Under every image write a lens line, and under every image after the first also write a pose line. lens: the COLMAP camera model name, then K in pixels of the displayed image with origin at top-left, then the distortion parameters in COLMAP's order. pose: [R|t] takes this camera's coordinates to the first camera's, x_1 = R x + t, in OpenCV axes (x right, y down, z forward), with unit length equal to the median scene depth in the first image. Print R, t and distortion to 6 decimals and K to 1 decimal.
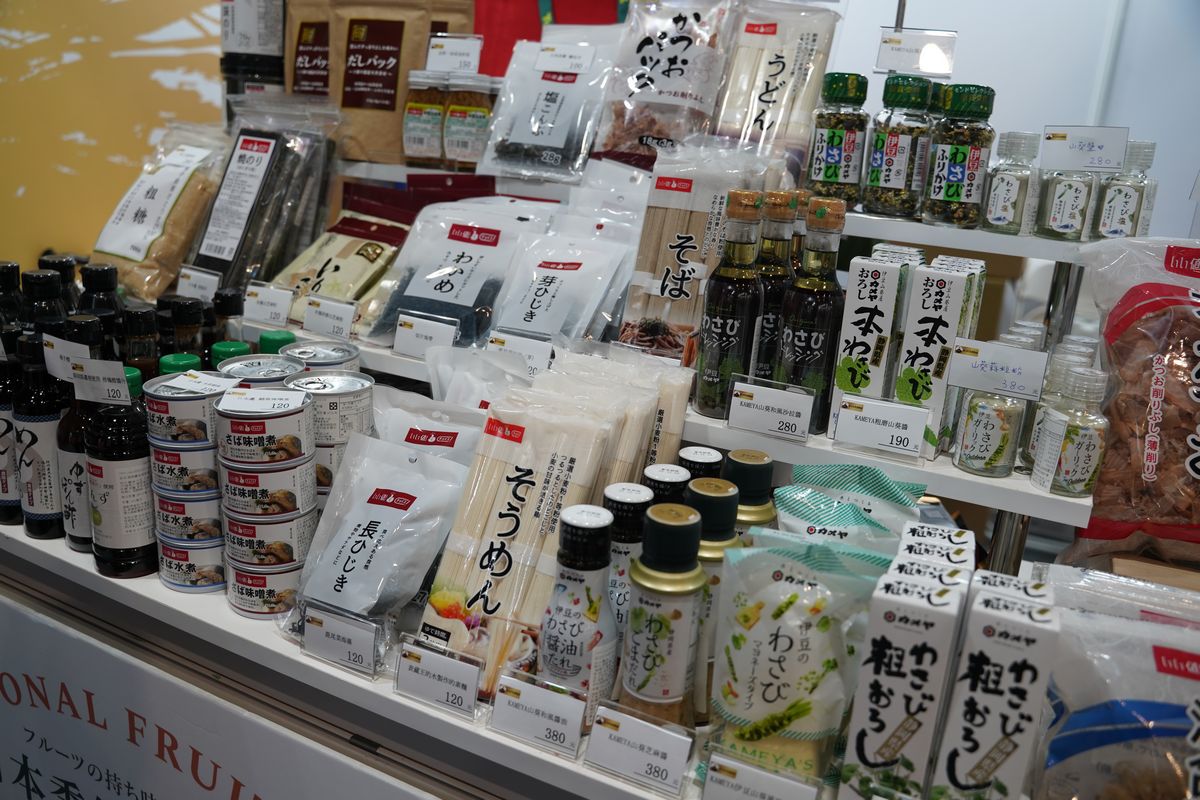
lens RADIAL K [[972.6, 0, 595.1], [0, 972.6, 410.4], [0, 0, 1]] dist [-0.115673, 0.096038]
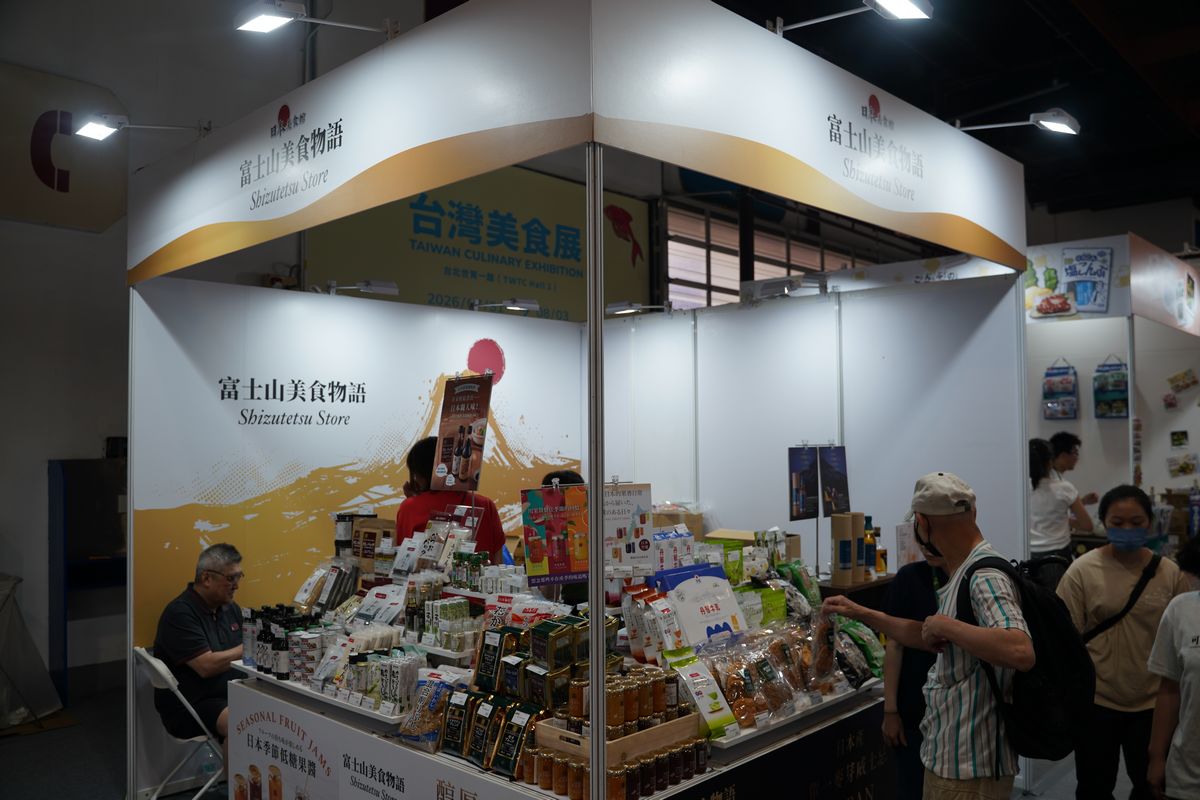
lens RADIAL K [[972.6, 0, 595.1], [0, 972.6, 410.4], [0, 0, 1]] dist [-0.115673, 0.096038]
pose [[0.958773, -0.088101, -0.270172, 1.617960], [-0.004119, 0.946320, -0.323206, 0.314153], [0.284143, 0.310994, 0.906943, -2.187396]]
